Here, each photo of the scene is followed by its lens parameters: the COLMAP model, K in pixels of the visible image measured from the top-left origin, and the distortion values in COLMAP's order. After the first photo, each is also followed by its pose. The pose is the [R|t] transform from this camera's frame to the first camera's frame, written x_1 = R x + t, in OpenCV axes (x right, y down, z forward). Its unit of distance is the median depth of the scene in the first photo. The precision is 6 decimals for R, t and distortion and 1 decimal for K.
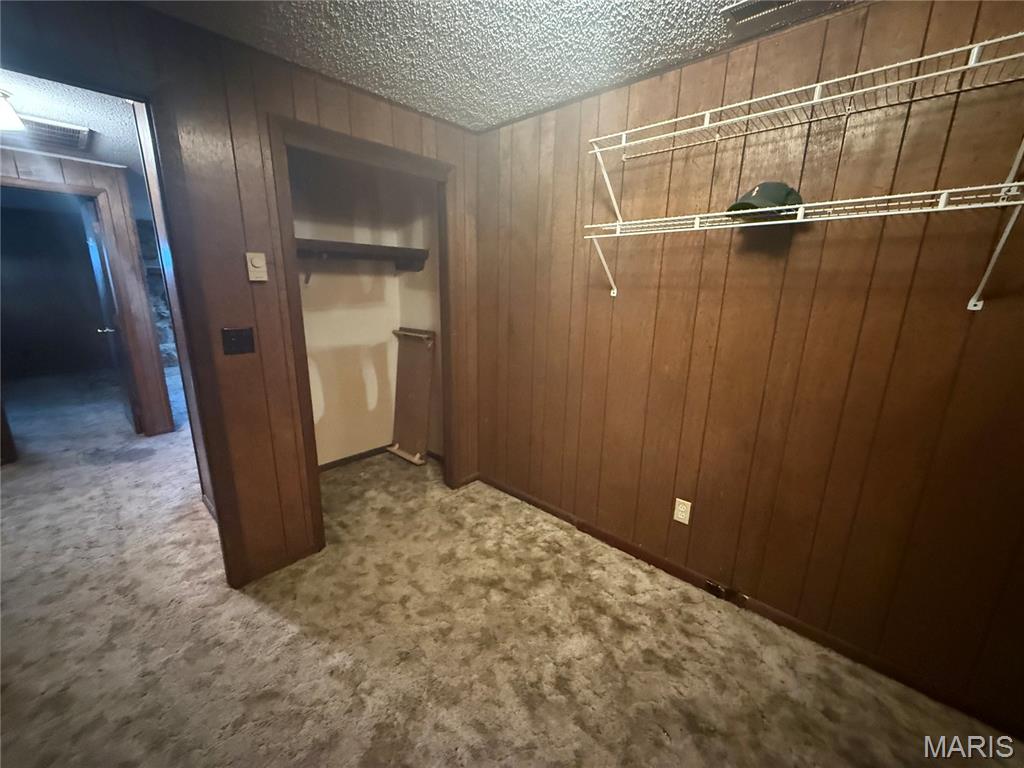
lens RADIAL K [[408.3, 0, 511.4], [0, 408.3, 383.7], [0, 0, 1]] dist [-0.001214, 0.000075]
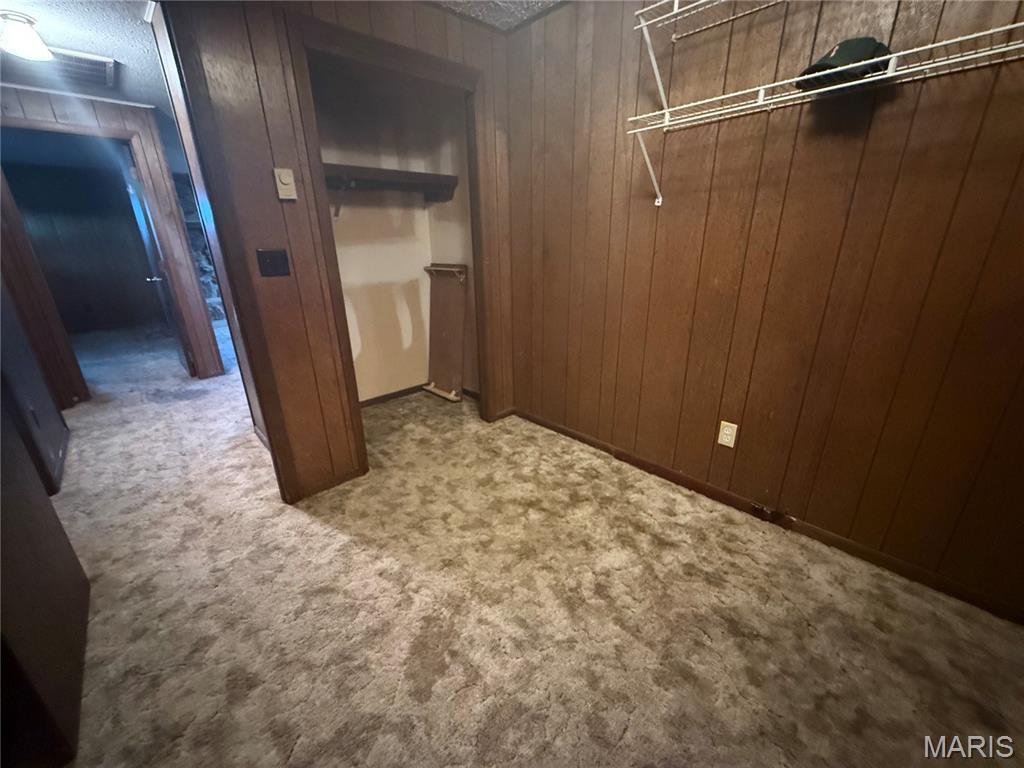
lens RADIAL K [[408.3, 0, 510.9], [0, 408.3, 387.2], [0, 0, 1]] dist [-0.001214, 0.000075]
pose [[0.996729, -0.009298, -0.080282, -0.011148], [0.017660, 0.994411, 0.104088, 0.098300], [0.078866, -0.105166, 0.991323, 0.021362]]
